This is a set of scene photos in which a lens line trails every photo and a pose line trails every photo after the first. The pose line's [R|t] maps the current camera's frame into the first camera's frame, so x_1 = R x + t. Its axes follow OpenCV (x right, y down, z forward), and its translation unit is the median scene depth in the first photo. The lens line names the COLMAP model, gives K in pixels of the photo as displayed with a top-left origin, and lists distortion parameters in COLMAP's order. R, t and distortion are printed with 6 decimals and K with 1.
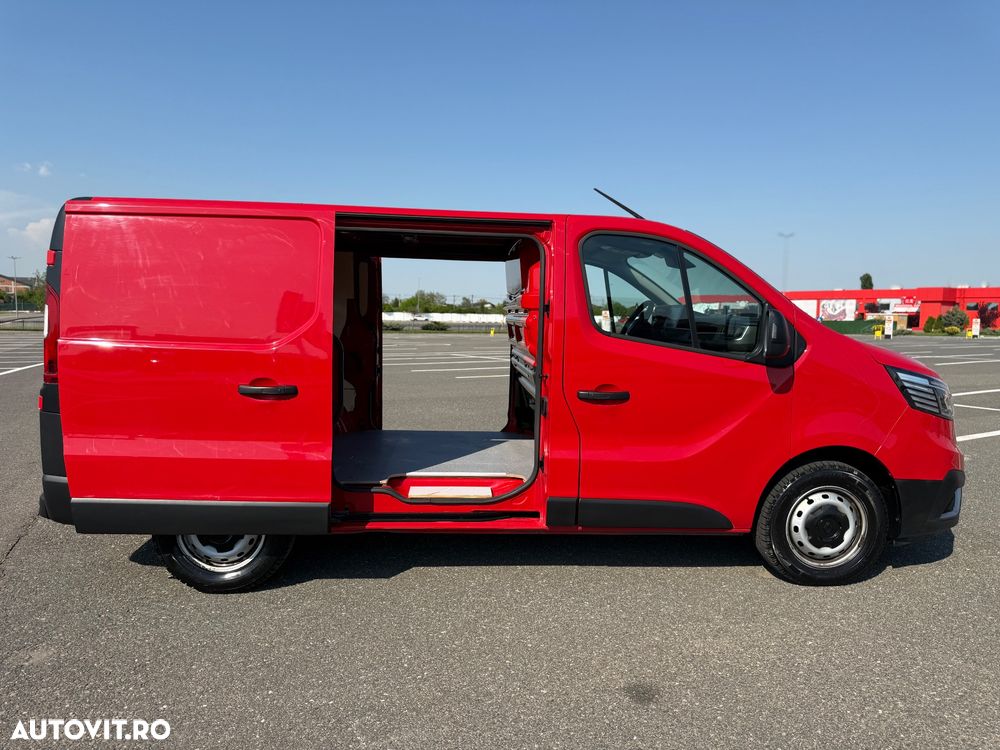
lens RADIAL K [[740.7, 0, 500.0], [0, 740.7, 375.0], [0, 0, 1]] dist [0.012941, -0.001823]
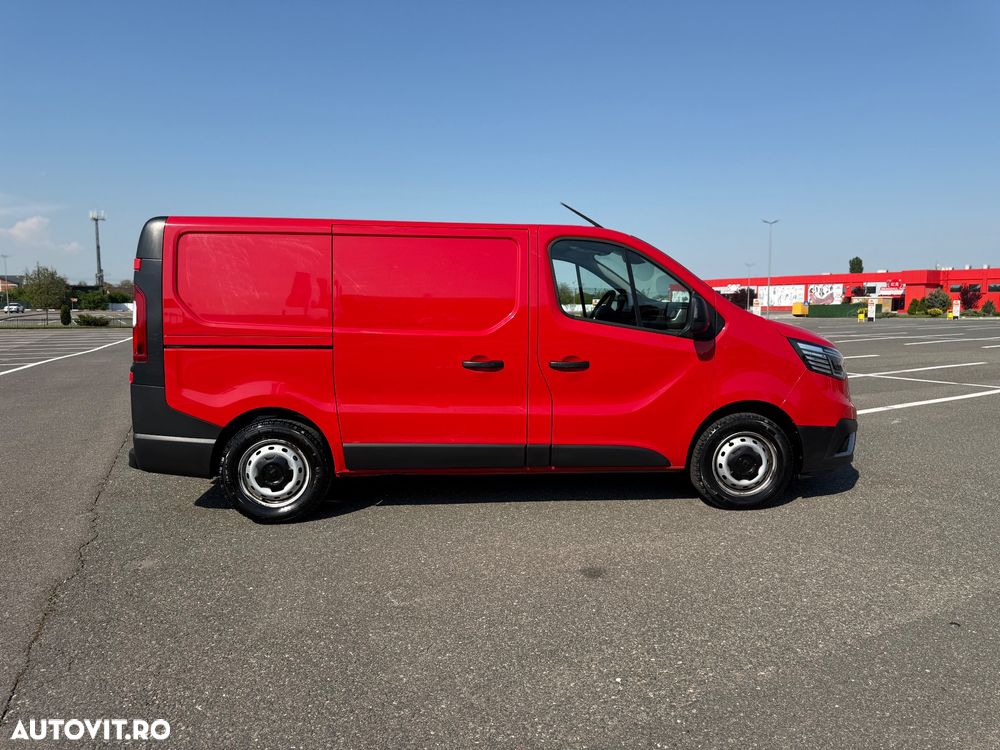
lens RADIAL K [[715.0, 0, 498.7], [0, 715.0, 372.1], [0, 0, 1]] dist [0.109778, -0.156630]
pose [[0.999824, -0.017580, 0.006578, 0.008071], [0.017501, 0.999777, 0.011858, 0.023140], [-0.006785, -0.011740, 0.999908, -0.249787]]
